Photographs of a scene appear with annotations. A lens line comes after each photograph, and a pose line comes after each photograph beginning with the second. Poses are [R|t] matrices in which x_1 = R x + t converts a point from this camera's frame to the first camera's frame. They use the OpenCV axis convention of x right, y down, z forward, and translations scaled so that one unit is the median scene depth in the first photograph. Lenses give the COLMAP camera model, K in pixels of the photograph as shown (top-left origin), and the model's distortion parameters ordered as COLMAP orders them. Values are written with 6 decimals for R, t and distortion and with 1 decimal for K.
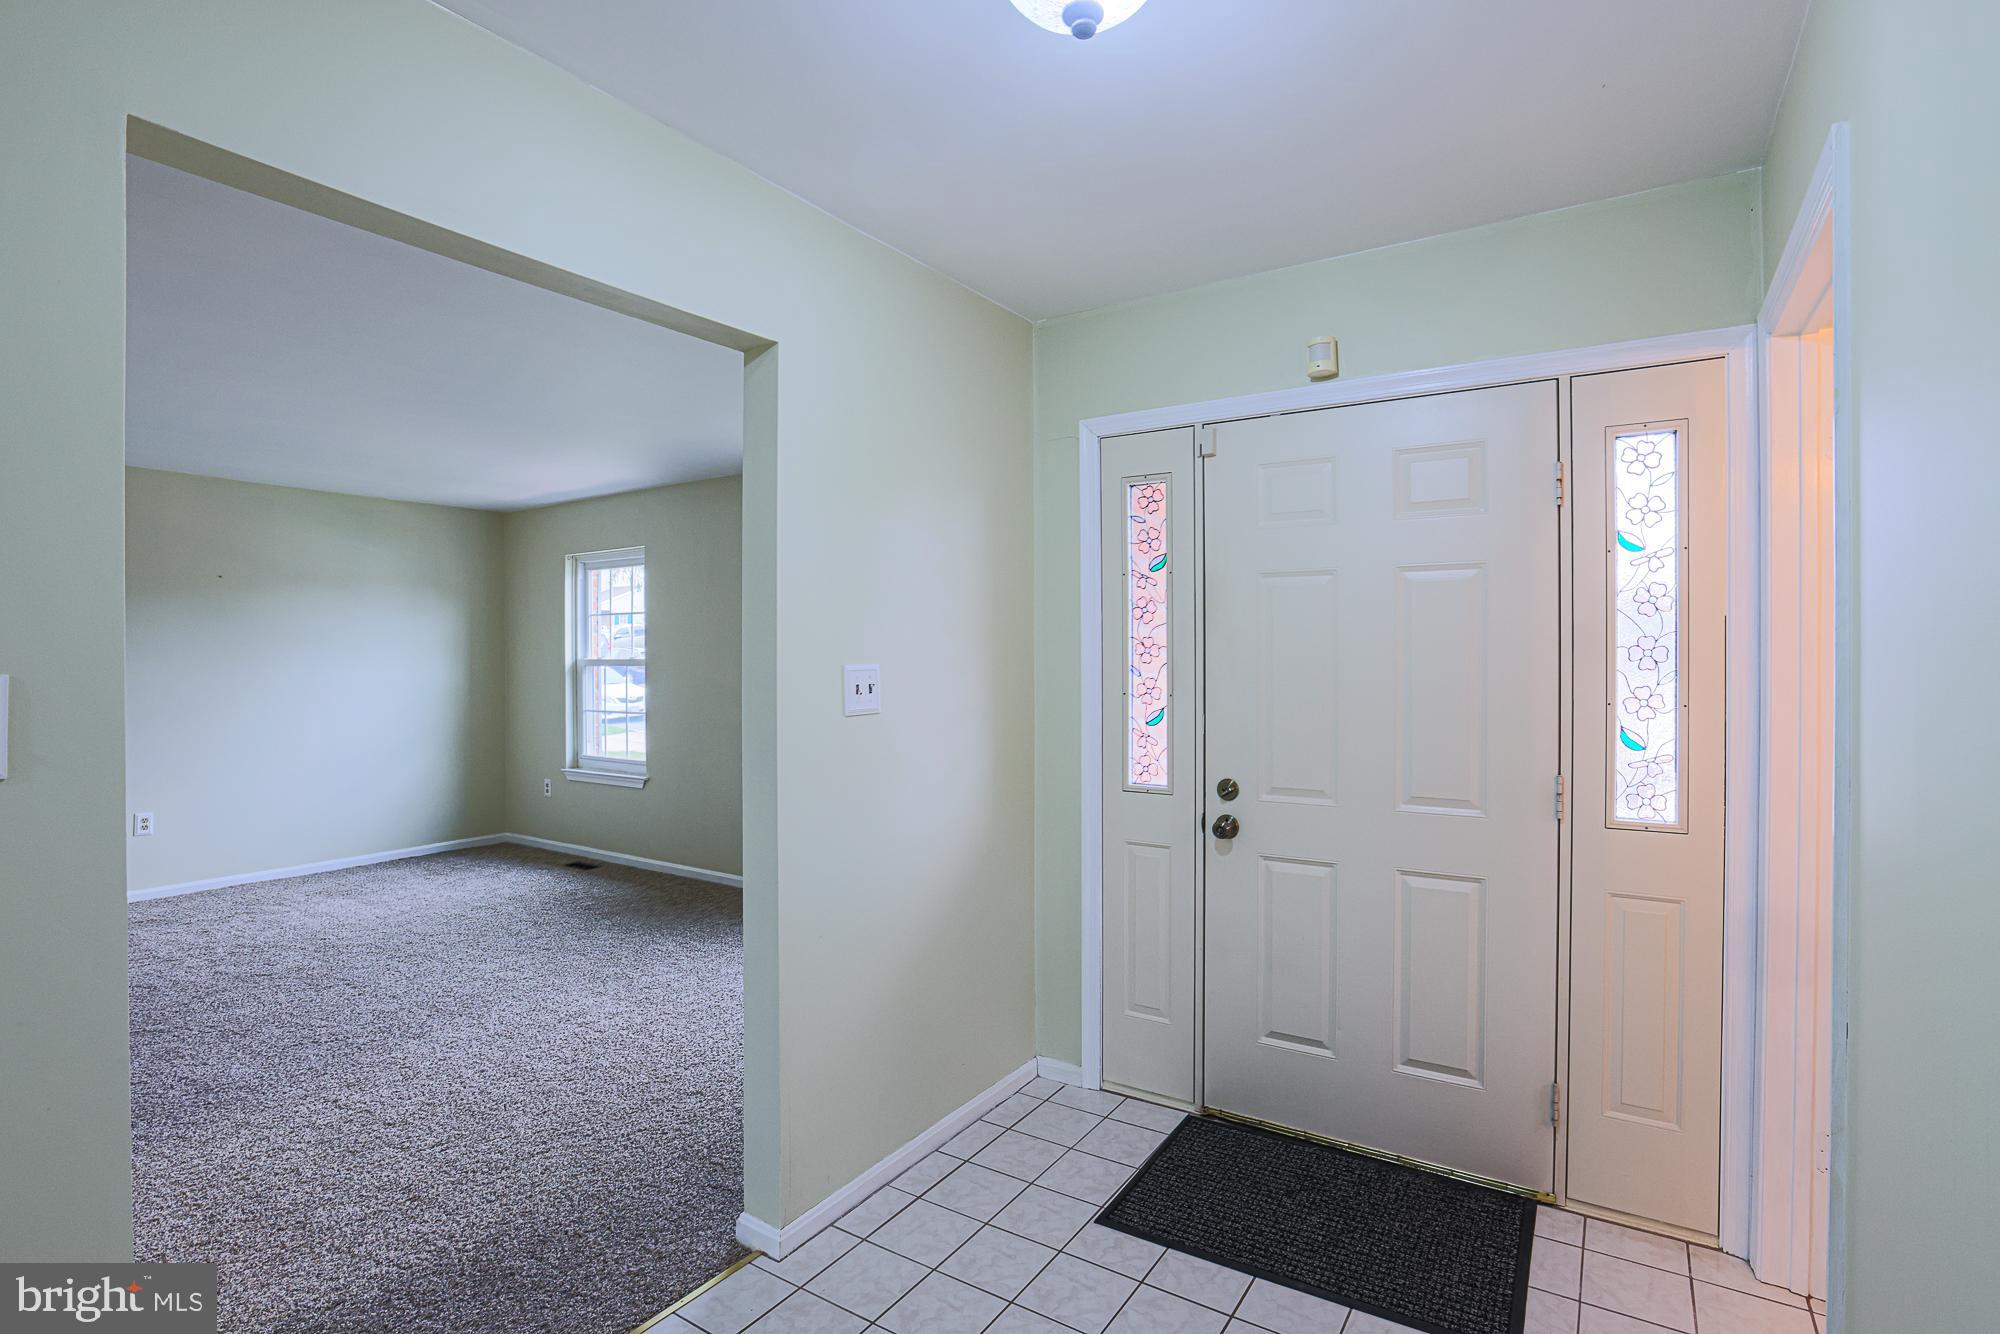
lens RADIAL K [[945.6, 0, 1000.2], [0, 945.6, 657.0], [0, 0, 1]] dist [-0.020880, 0.022262]
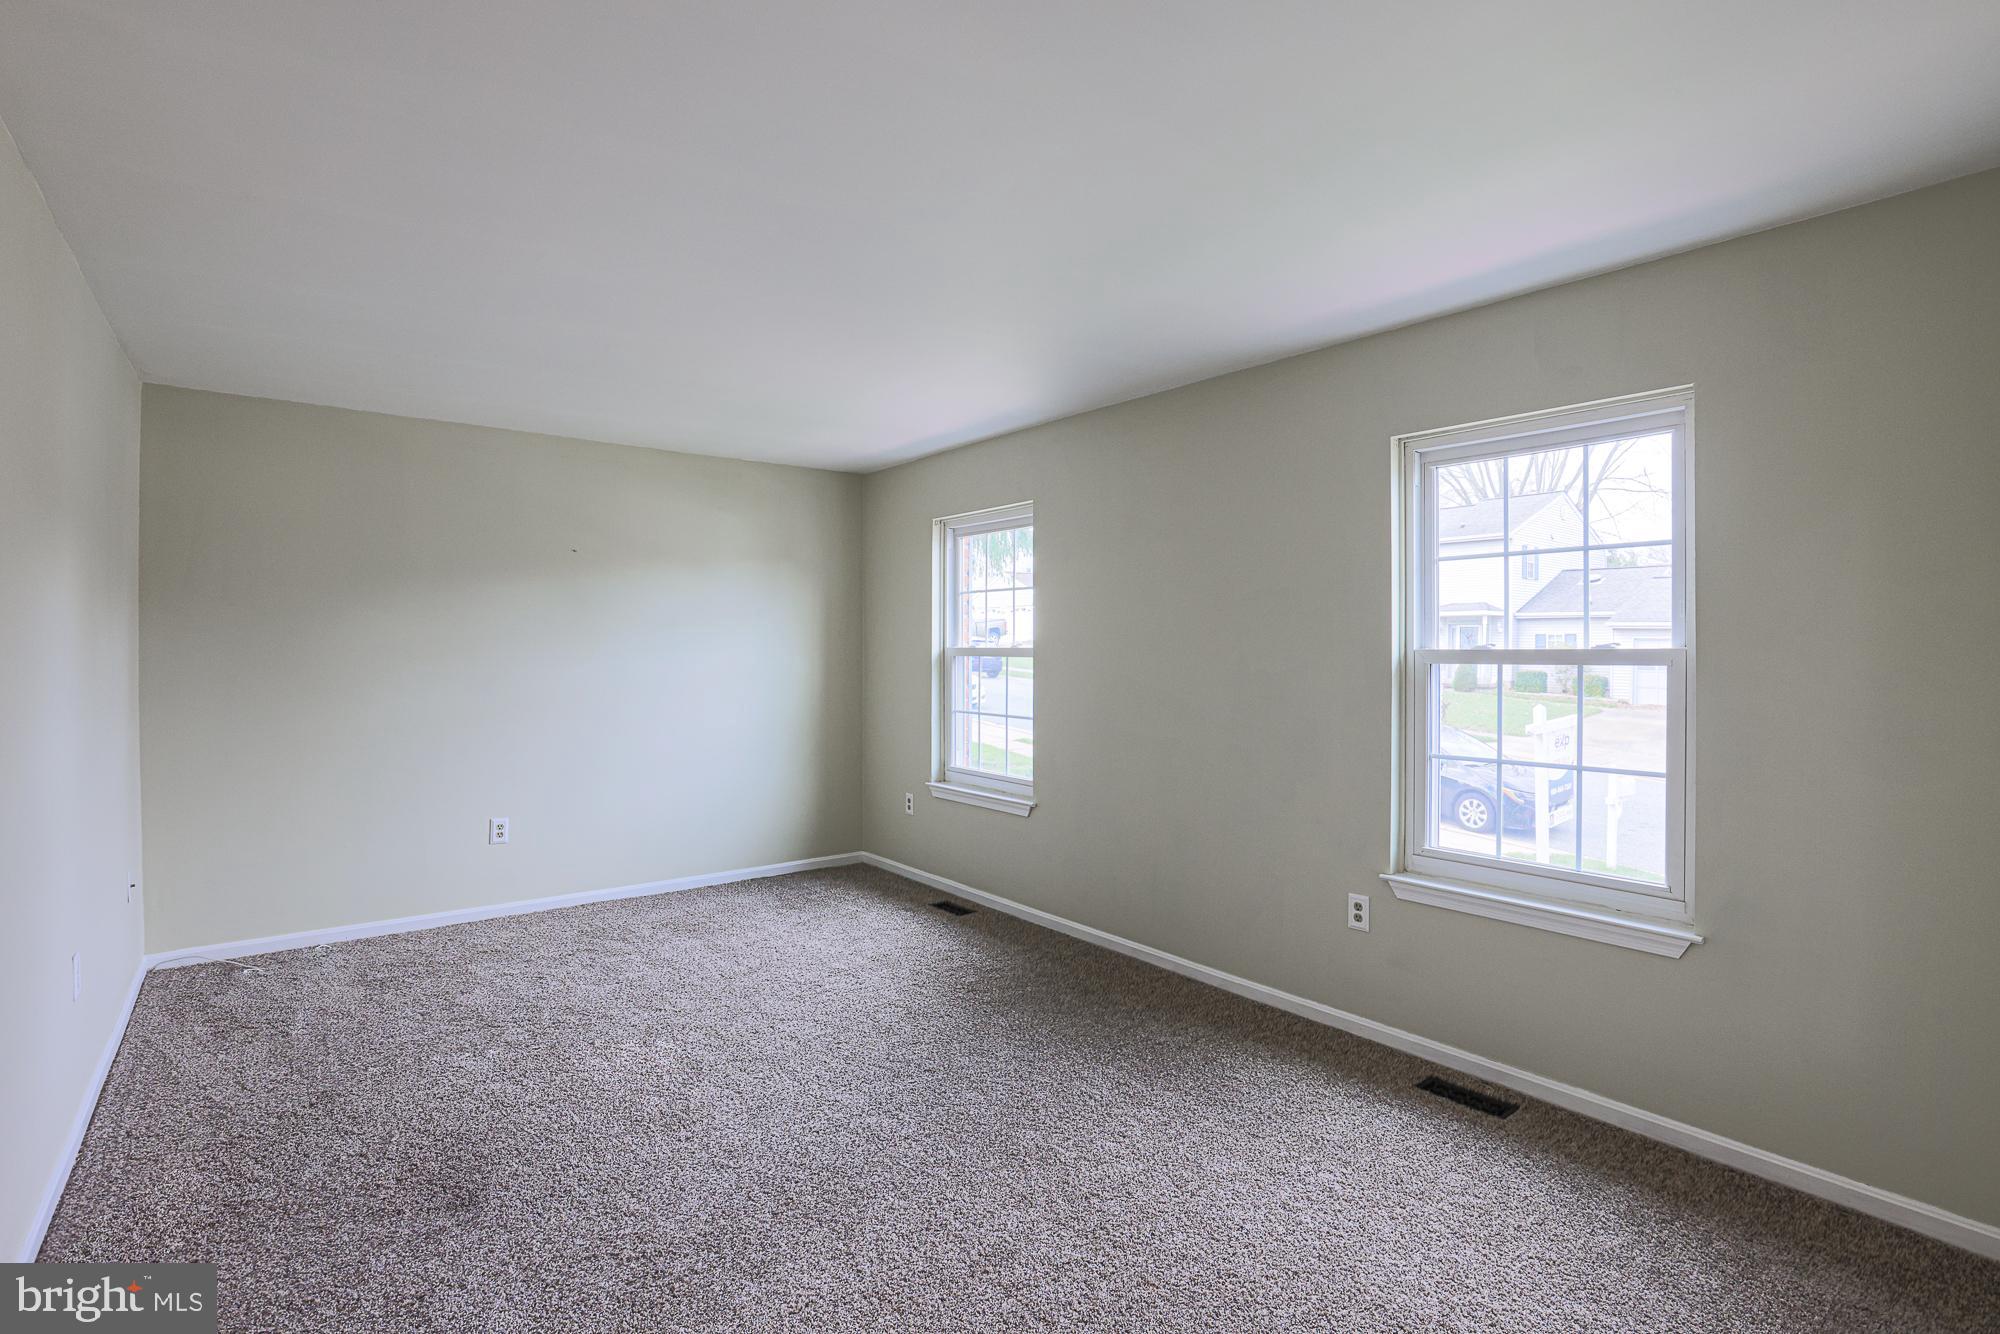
lens RADIAL K [[953.9, 0, 1015.9], [0, 953.9, 647.7], [0, 0, 1]] dist [-0.000279, 0.000279]
pose [[0.952195, 0.007286, -0.305404, -0.226061], [-0.007455, 0.999972, 0.000613, 0.002195], [0.305400, 0.001693, 0.952223, 0.381476]]
